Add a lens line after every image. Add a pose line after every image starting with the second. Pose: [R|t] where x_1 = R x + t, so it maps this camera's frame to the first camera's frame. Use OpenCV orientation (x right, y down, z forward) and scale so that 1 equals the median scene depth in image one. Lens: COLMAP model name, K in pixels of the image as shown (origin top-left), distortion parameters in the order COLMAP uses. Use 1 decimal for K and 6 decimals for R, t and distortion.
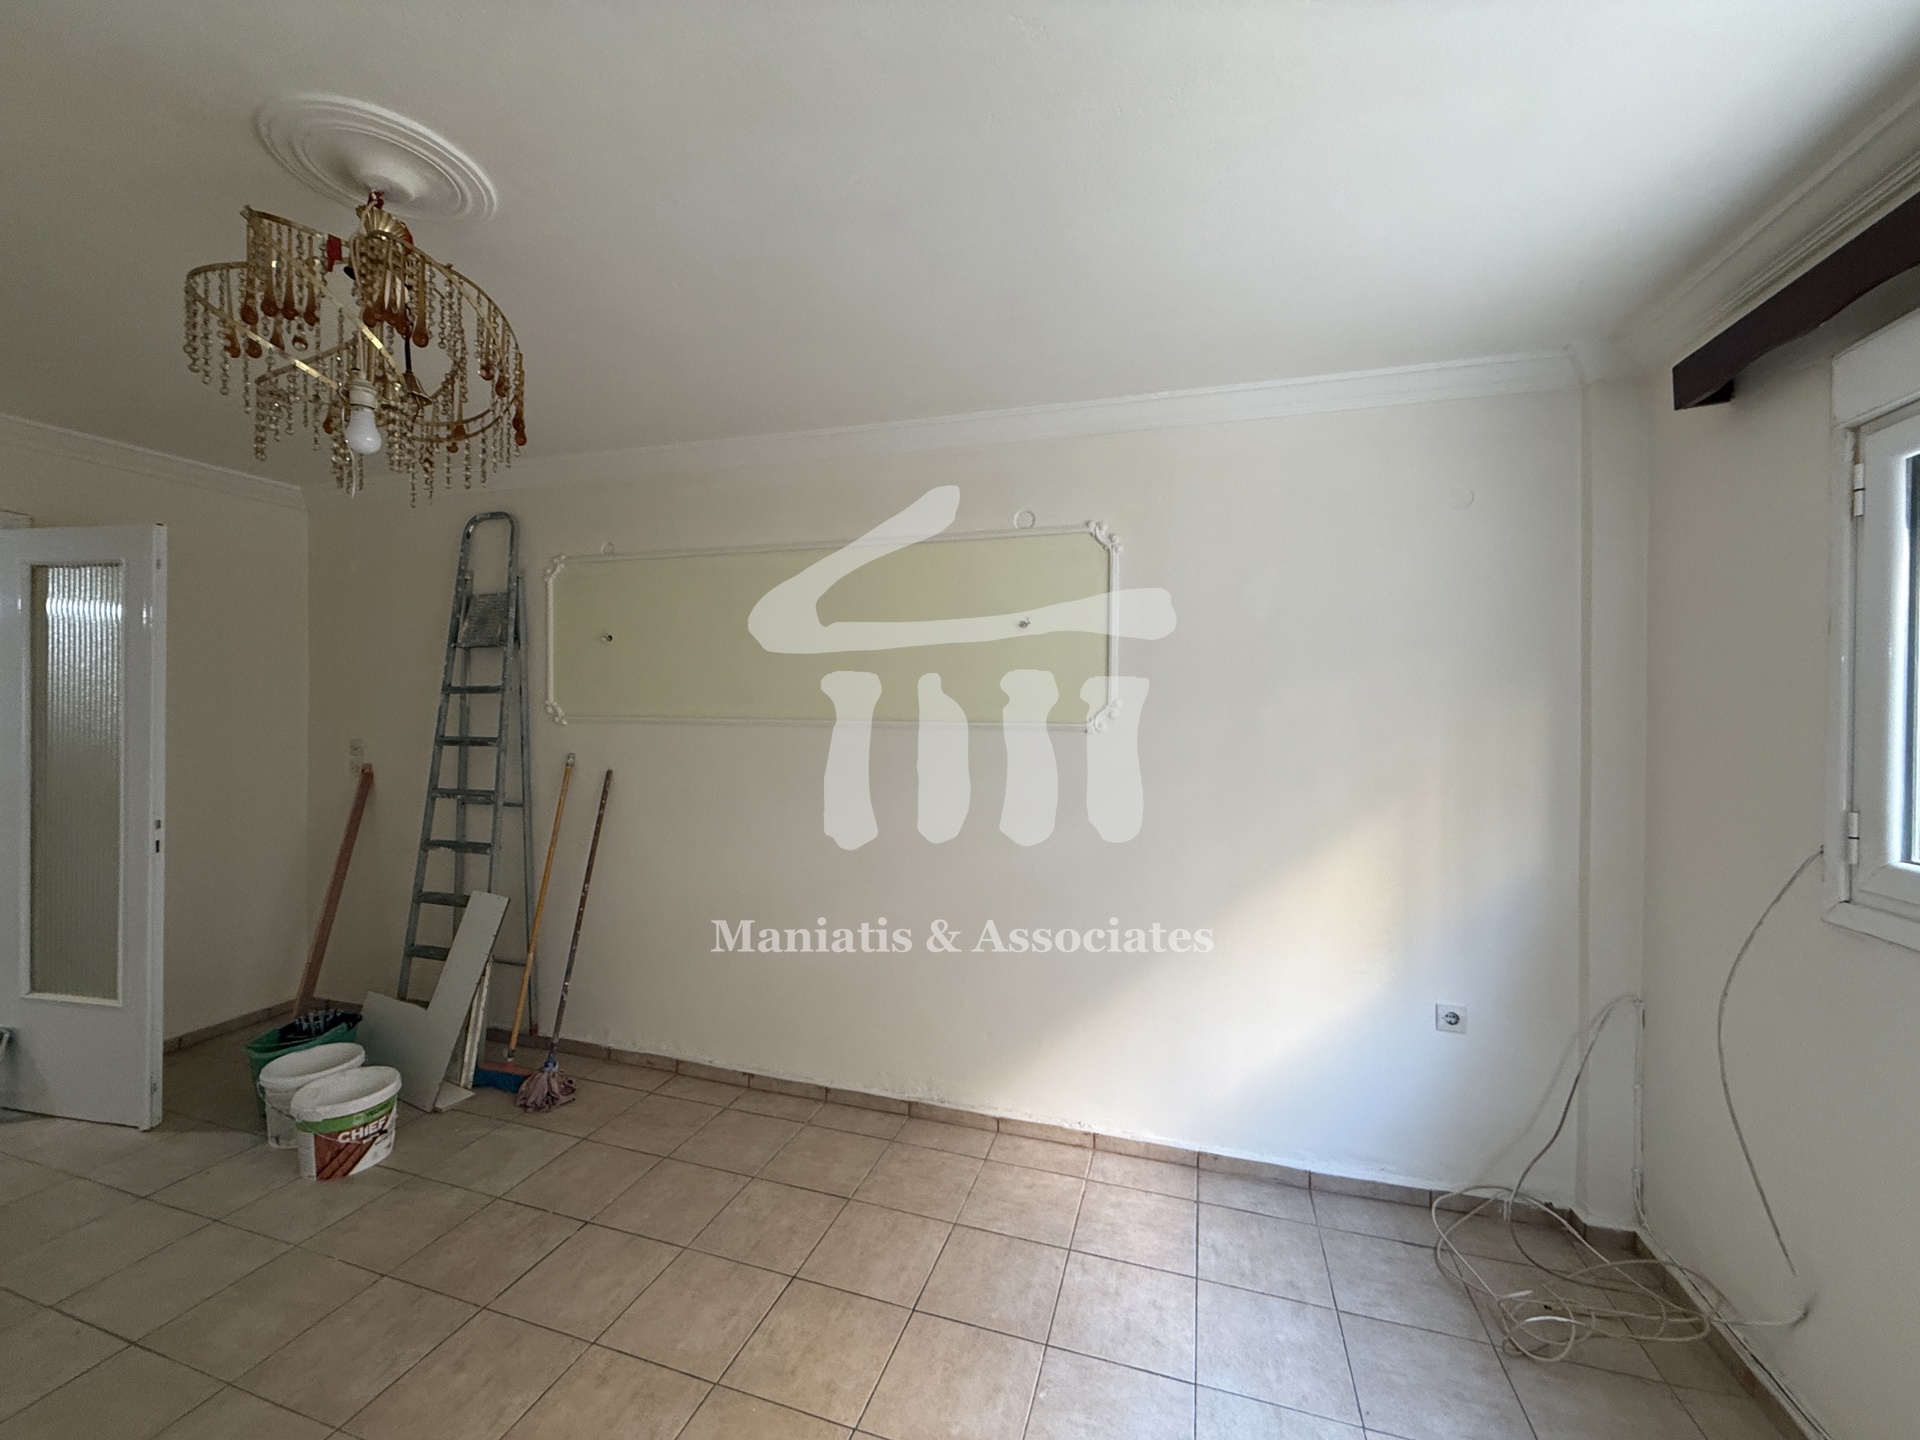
lens RADIAL K [[761.7, 0, 955.1], [0, 761.7, 720.8], [0, 0, 1]] dist [-0.001149, 0.000228]
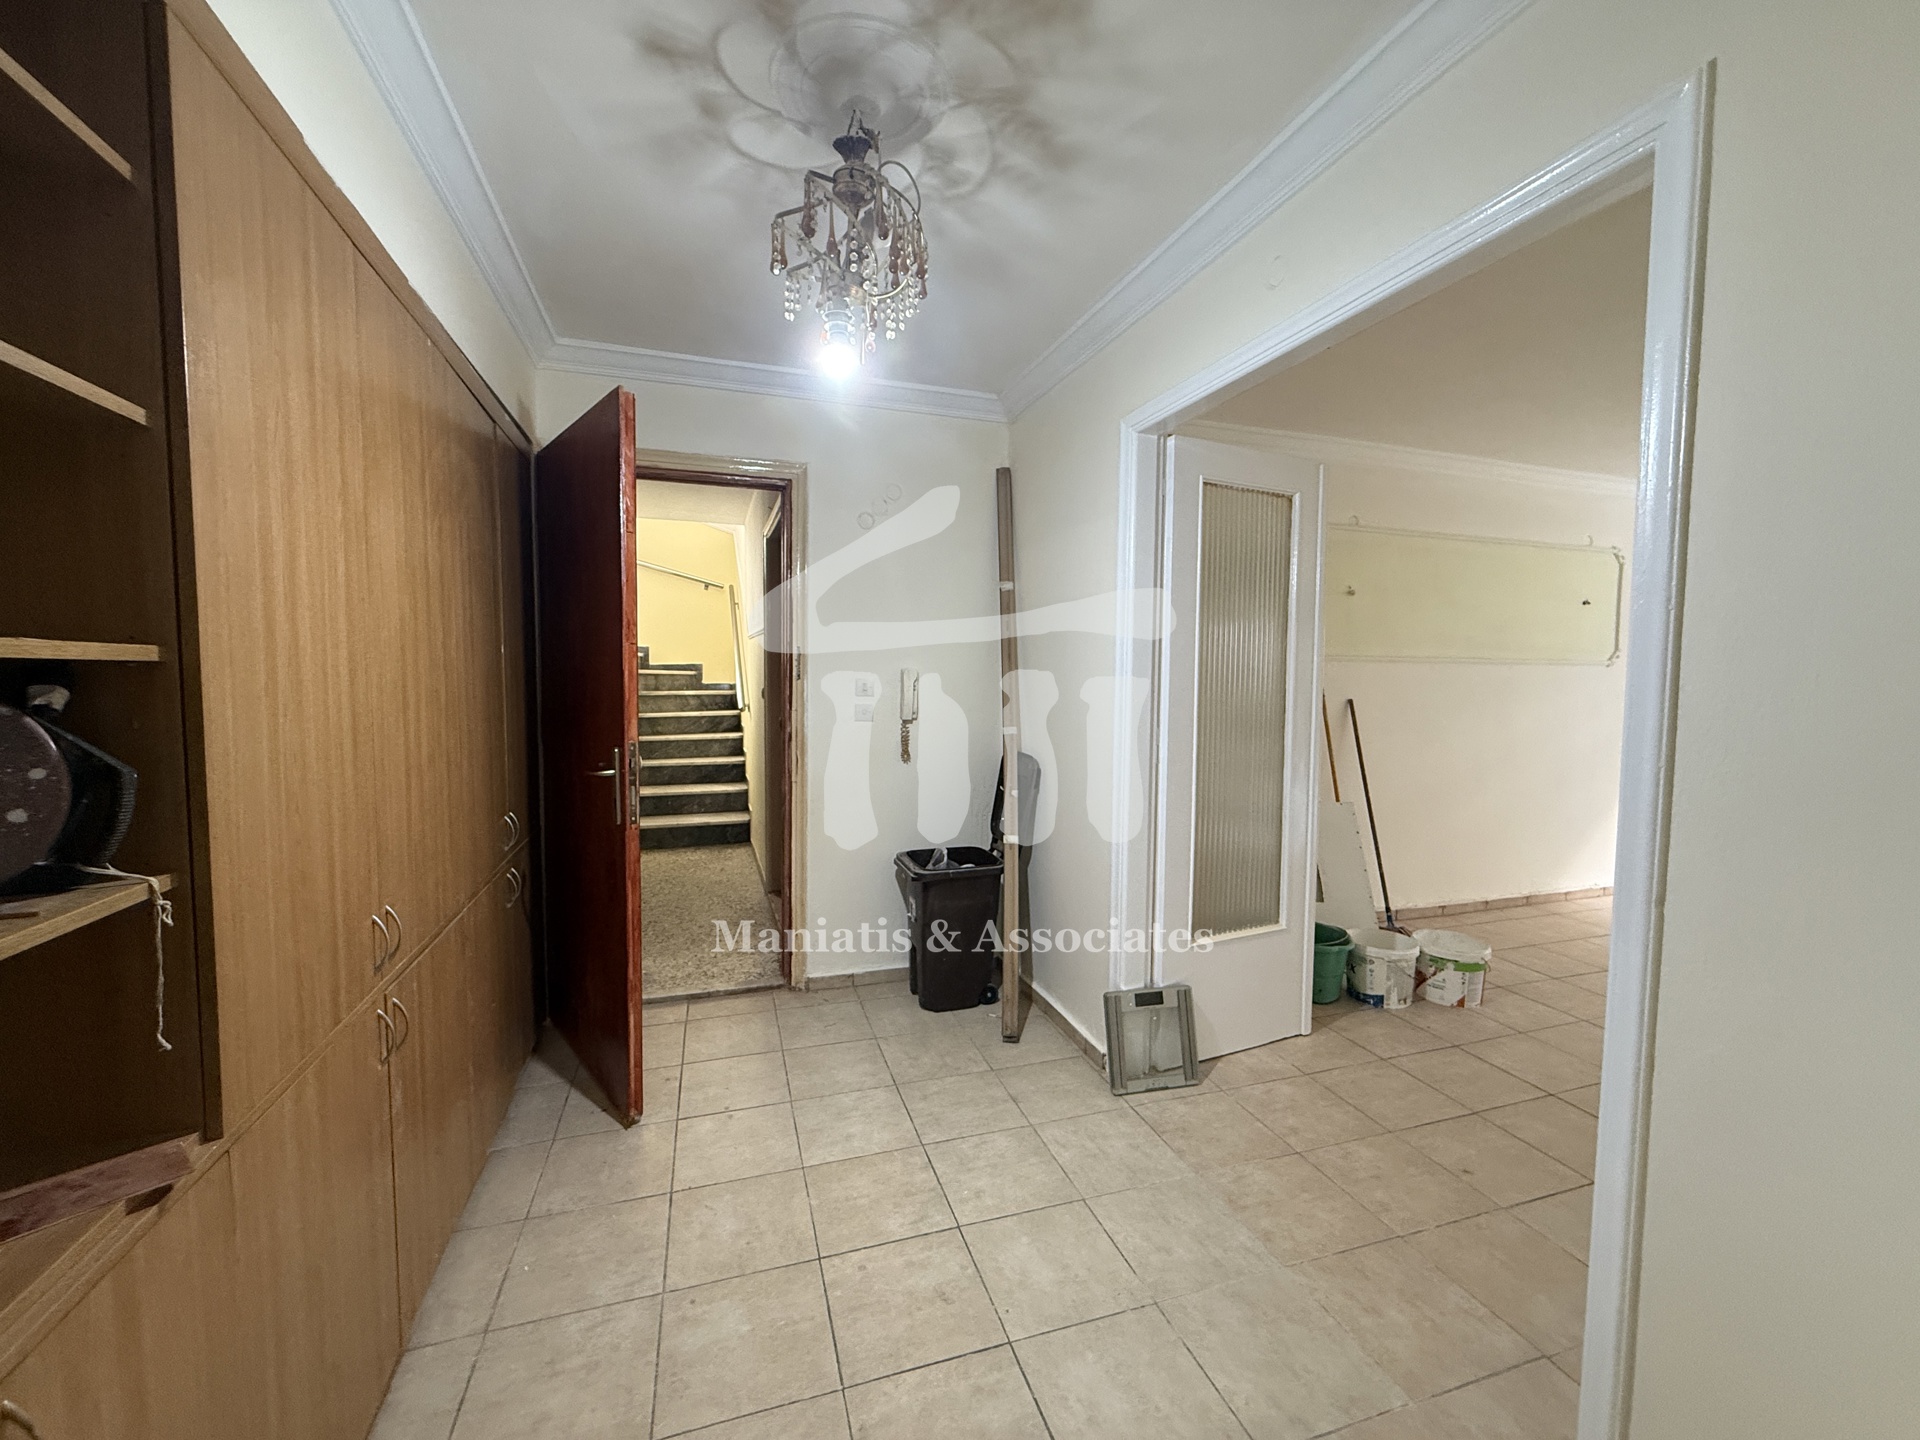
lens RADIAL K [[761.7, 0, 953.9], [0, 761.7, 719.6], [0, 0, 1]] dist [-0.001149, 0.000228]
pose [[0.814535, -0.038306, 0.578849, -2.084237], [0.007157, 0.998405, 0.055999, 0.029412], [-0.580071, -0.041470, 0.813510, 0.432414]]
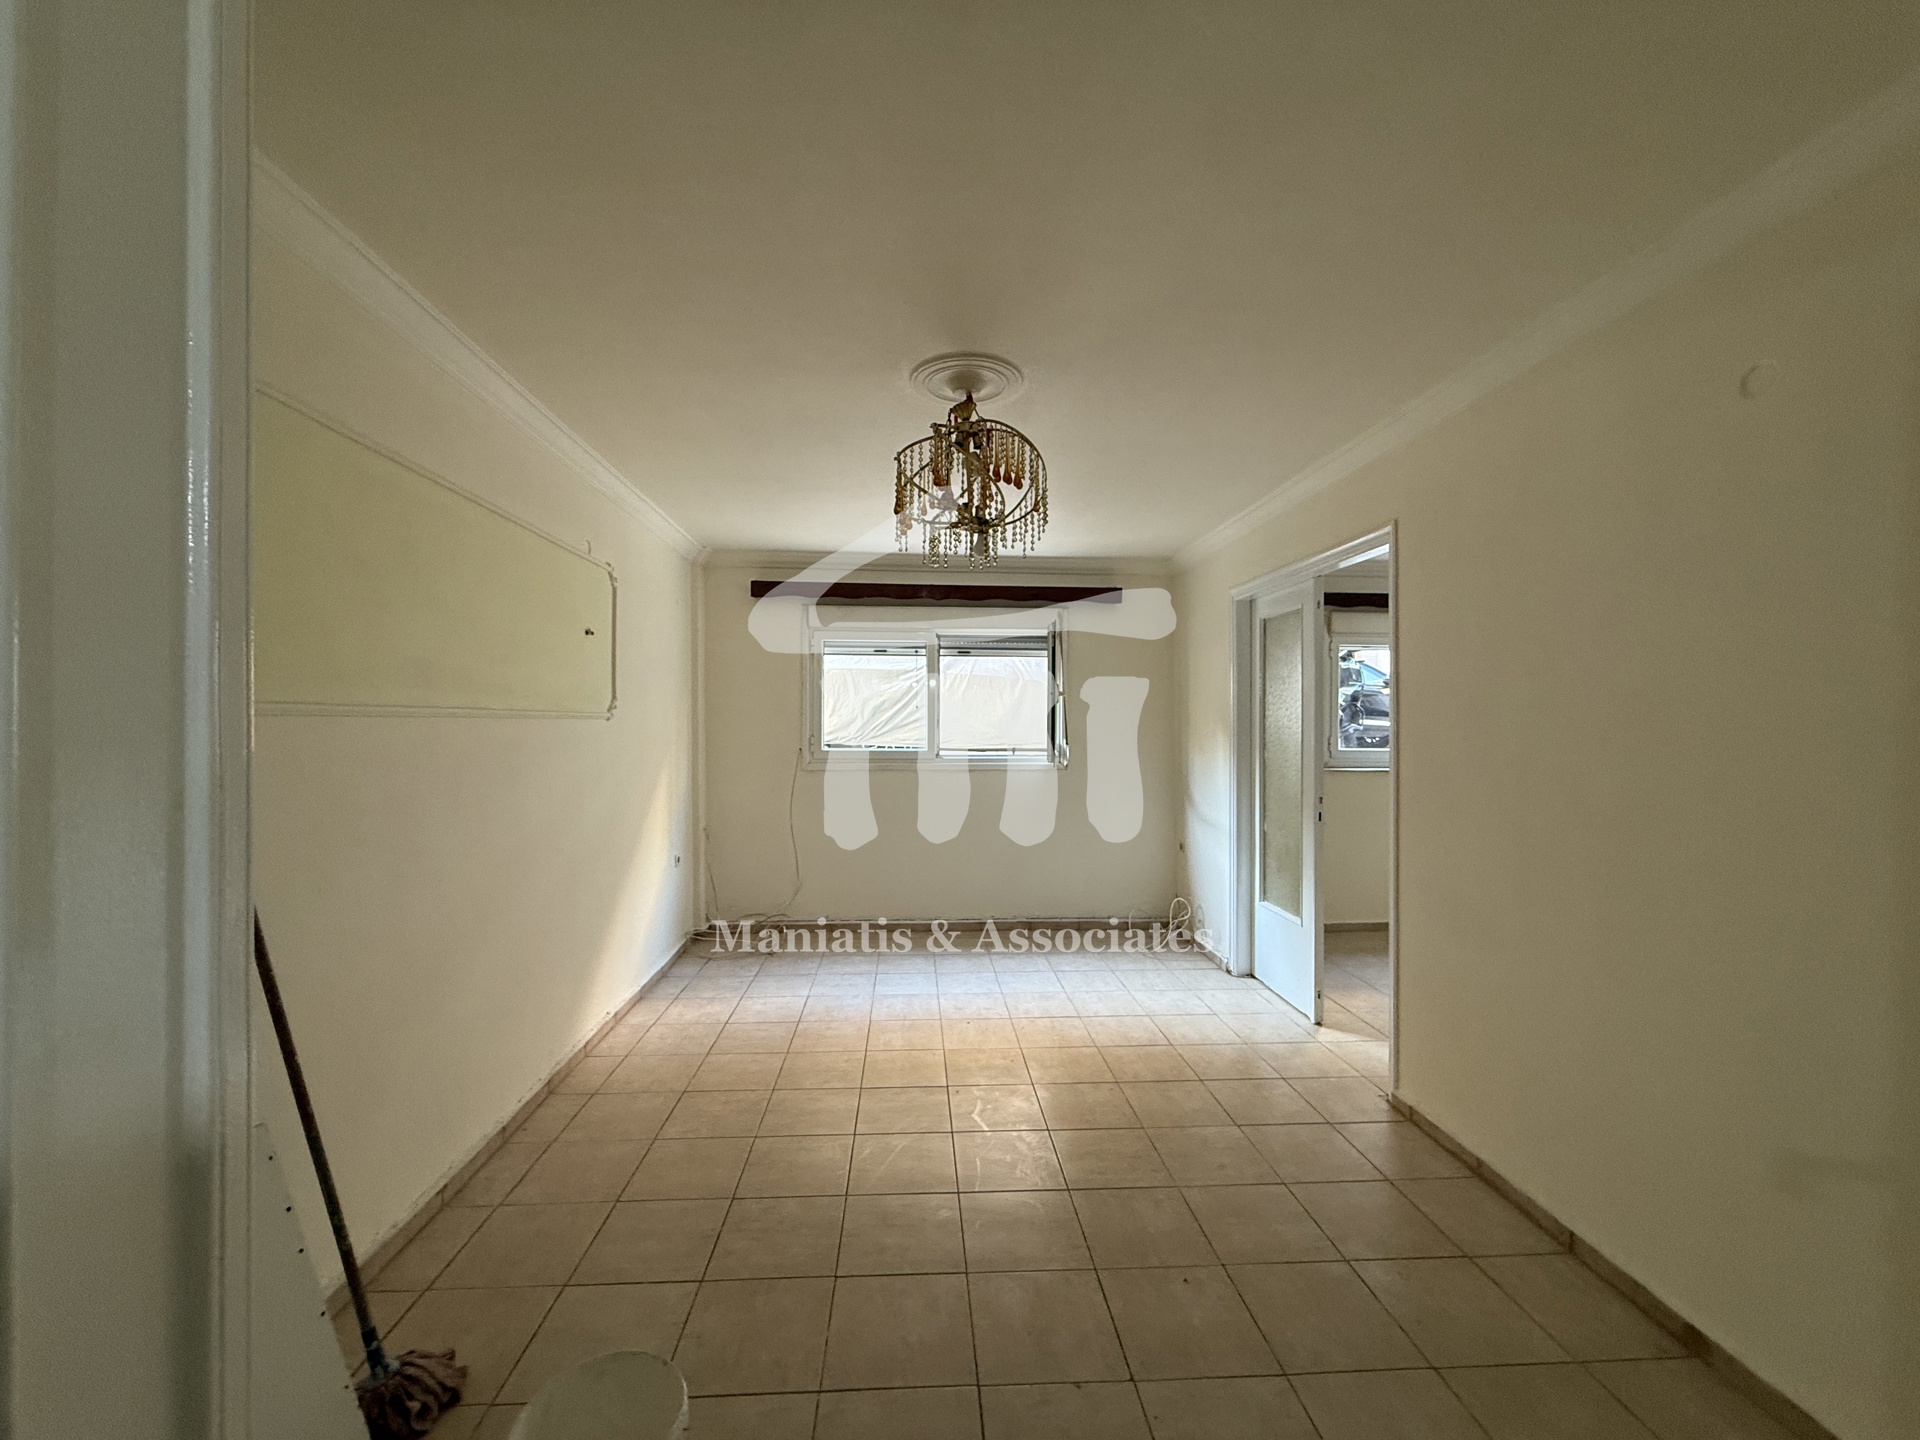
lens RADIAL K [[761.7, 0, 953.2], [0, 761.7, 719.6], [0, 0, 1]] dist [-0.001149, 0.000228]
pose [[-0.355958, -0.008771, 0.934461, -1.285213], [0.002704, 0.999942, 0.010415, 0.002791], [-0.934498, 0.006234, -0.355914, 0.902583]]
